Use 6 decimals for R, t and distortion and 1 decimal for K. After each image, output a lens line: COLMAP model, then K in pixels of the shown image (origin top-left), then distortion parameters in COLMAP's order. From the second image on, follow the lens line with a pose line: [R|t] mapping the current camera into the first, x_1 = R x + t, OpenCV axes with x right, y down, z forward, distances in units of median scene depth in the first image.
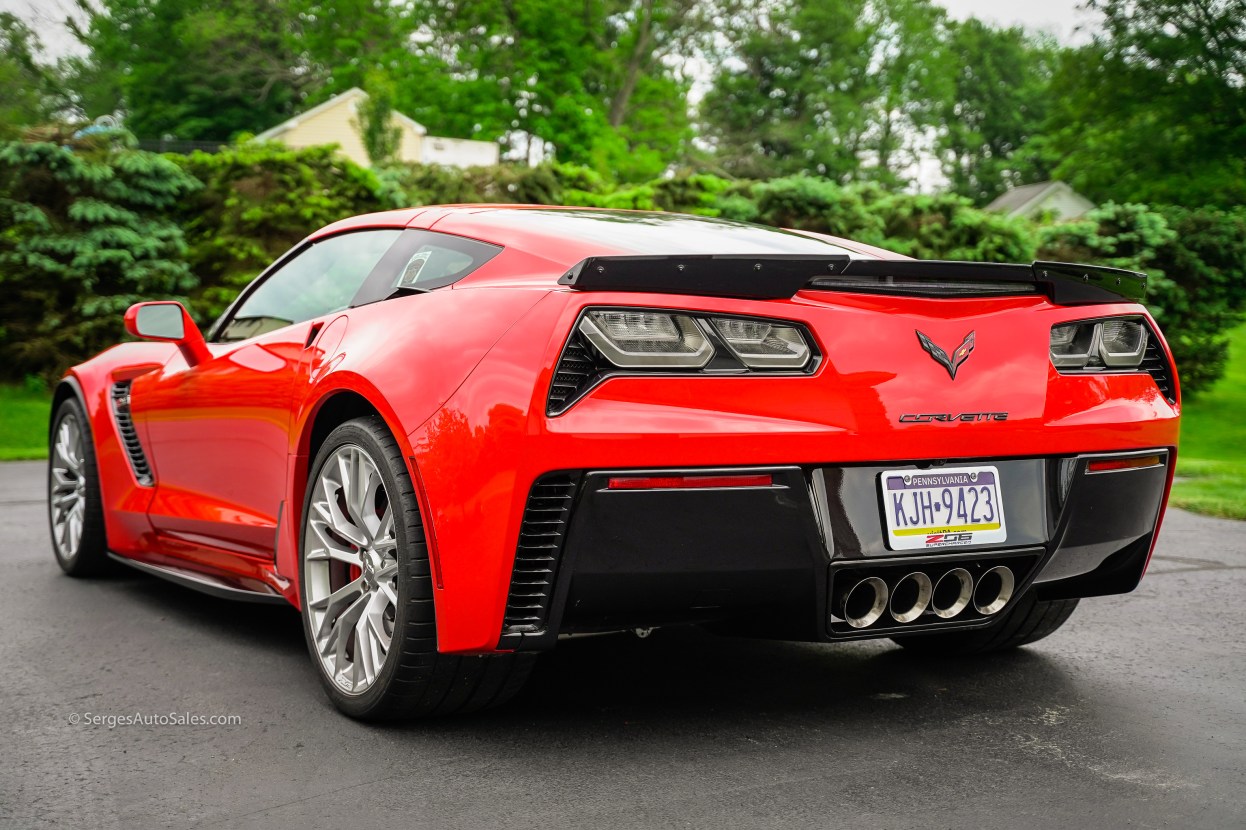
lens RADIAL K [[1689.7, 0, 714.1], [0, 1689.7, 415.4], [0, 0, 1]] dist [0.031027, 0.029580]
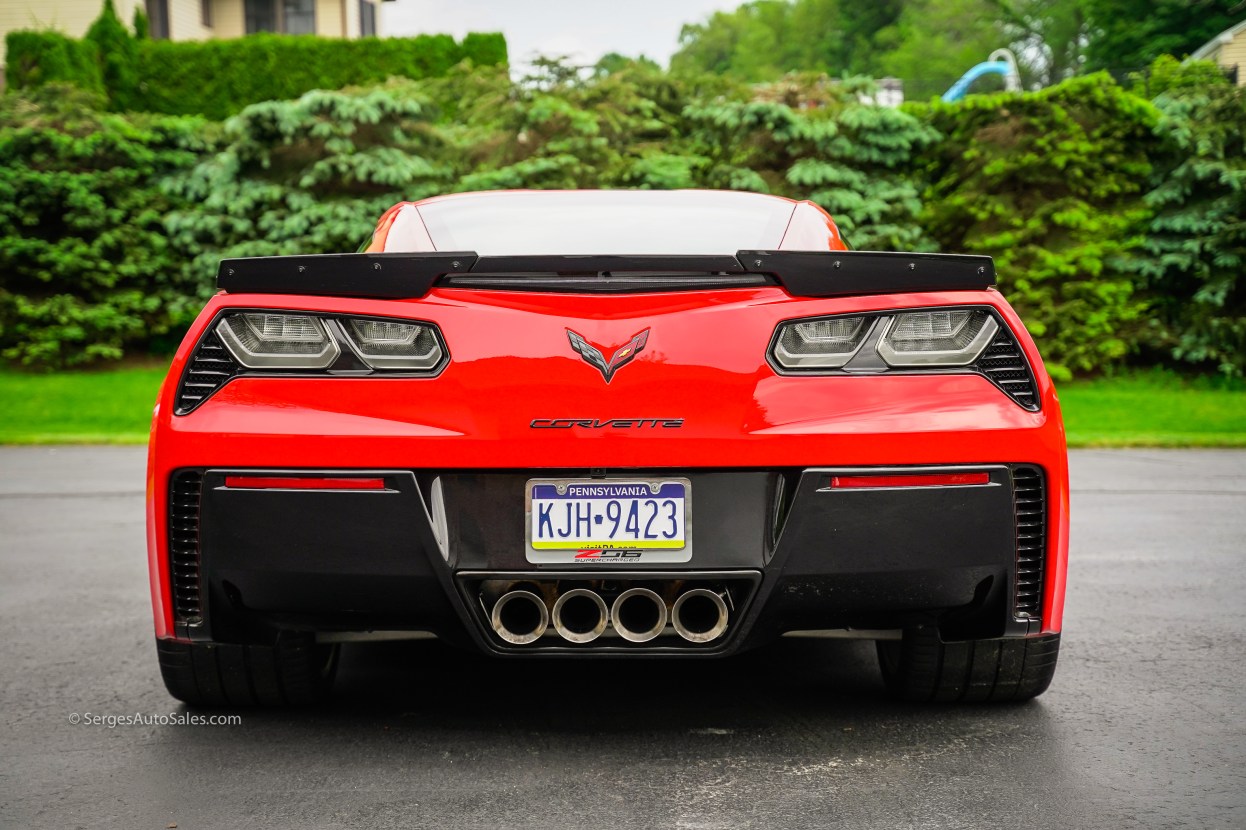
lens RADIAL K [[2035.1, 0, 623.0], [0, 2035.1, 415.0], [0, 0, 1]] dist [0.196155, 0.036338]
pose [[0.863348, 0.016061, -0.504354, 0.101391], [-0.012194, 0.999866, 0.010968, -0.002234], [0.504462, -0.003319, 0.863427, 0.006294]]
